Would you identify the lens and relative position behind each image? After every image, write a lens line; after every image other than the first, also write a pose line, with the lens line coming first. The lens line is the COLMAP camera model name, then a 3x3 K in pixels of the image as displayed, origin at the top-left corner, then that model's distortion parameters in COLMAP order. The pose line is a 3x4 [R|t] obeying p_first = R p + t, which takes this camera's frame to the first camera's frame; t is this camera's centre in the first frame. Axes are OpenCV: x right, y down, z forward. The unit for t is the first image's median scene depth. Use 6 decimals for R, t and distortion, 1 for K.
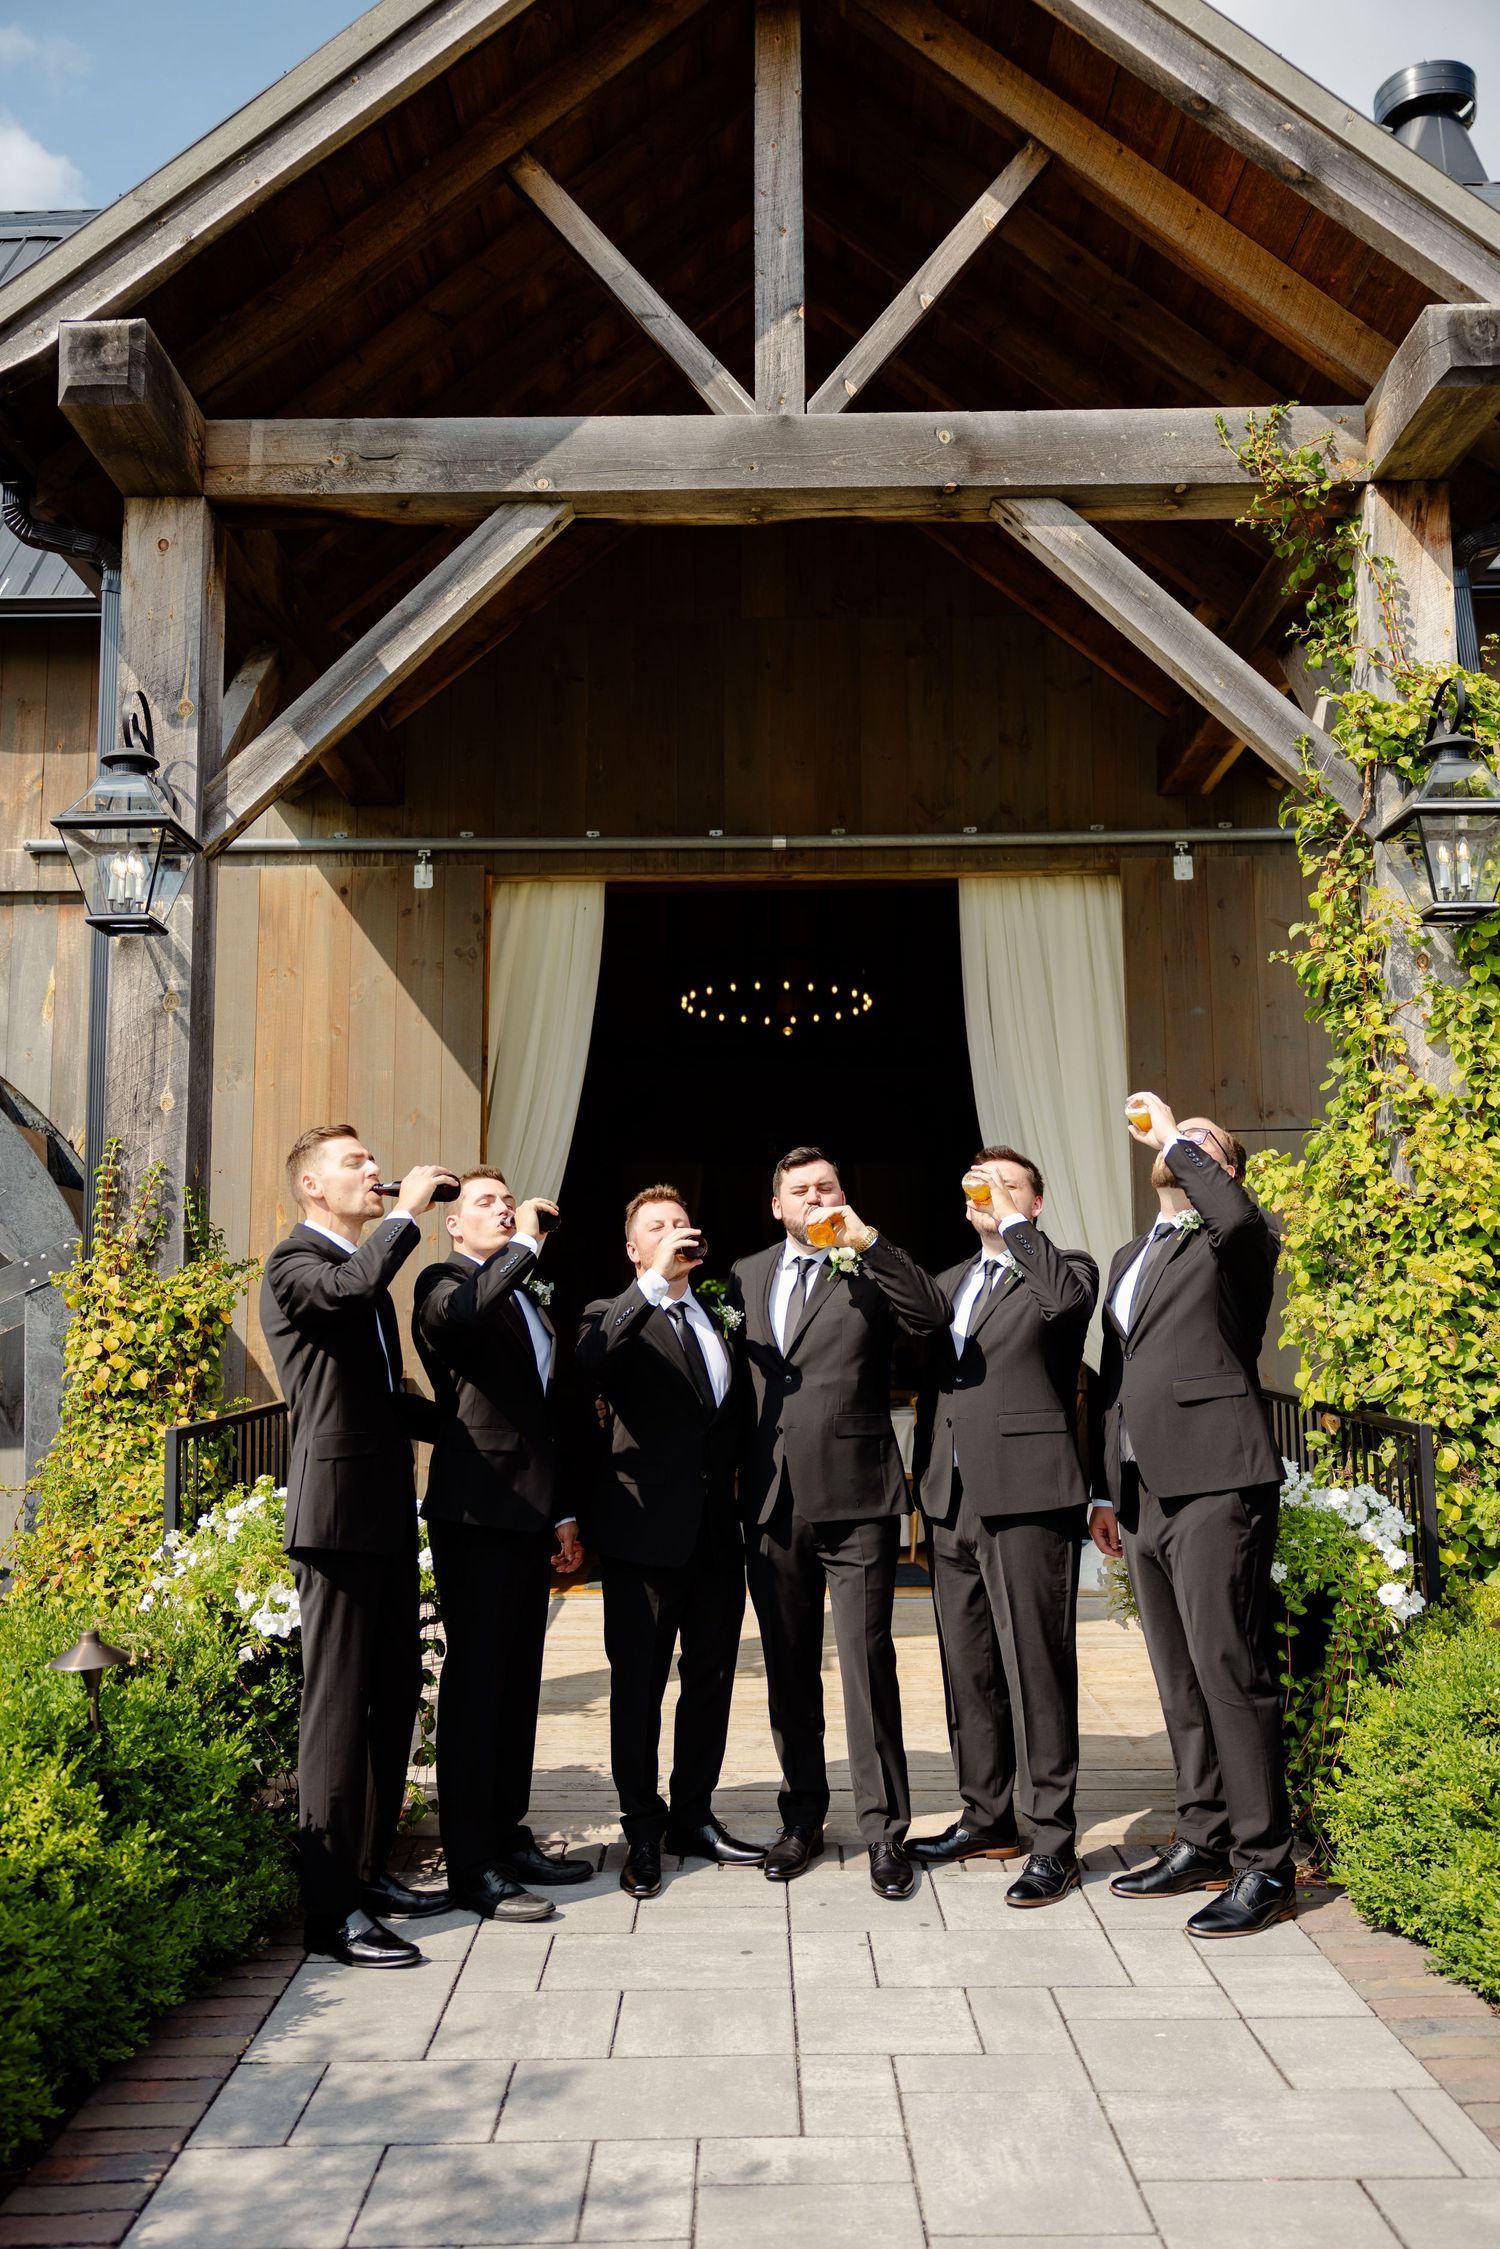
lens RADIAL K [[1915.4, 0, 737.7], [0, 1915.4, 1150.9], [0, 0, 1]] dist [-0.013919, 0.022923]
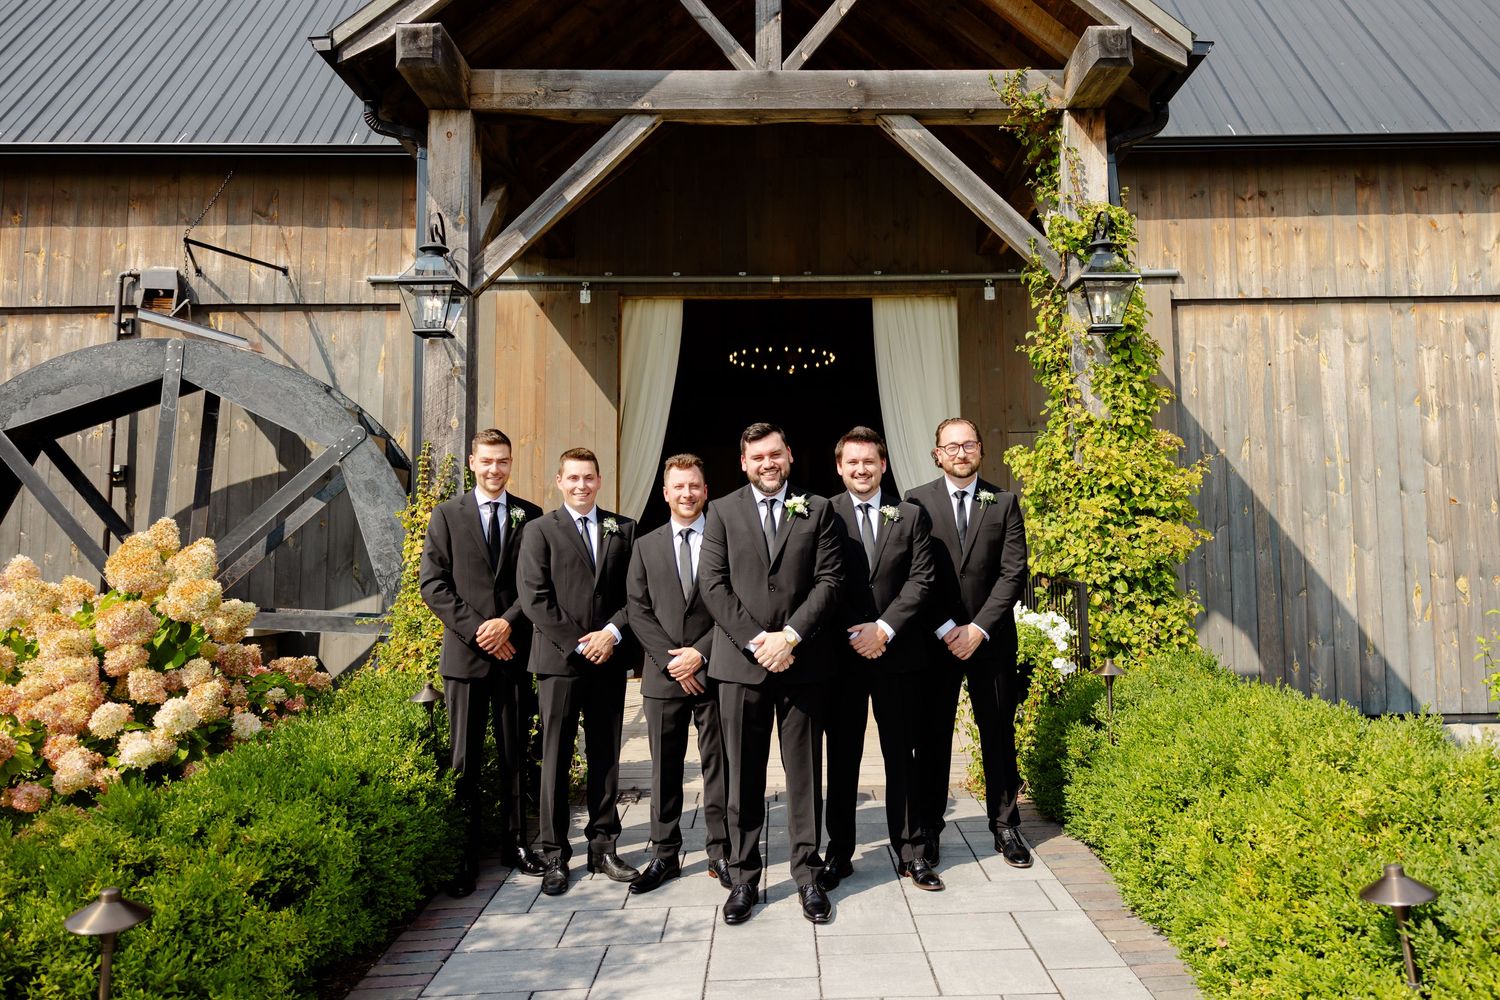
lens RADIAL K [[1096.8, 0, 810.7], [0, 1096.8, 457.4], [0, 0, 1]] dist [0.012598, 0.001797]
pose [[0.999216, -0.003134, 0.039466, 0.020844], [0.002362, 0.999805, 0.019586, -0.011918], [-0.039519, -0.019478, 0.999029, -0.137811]]
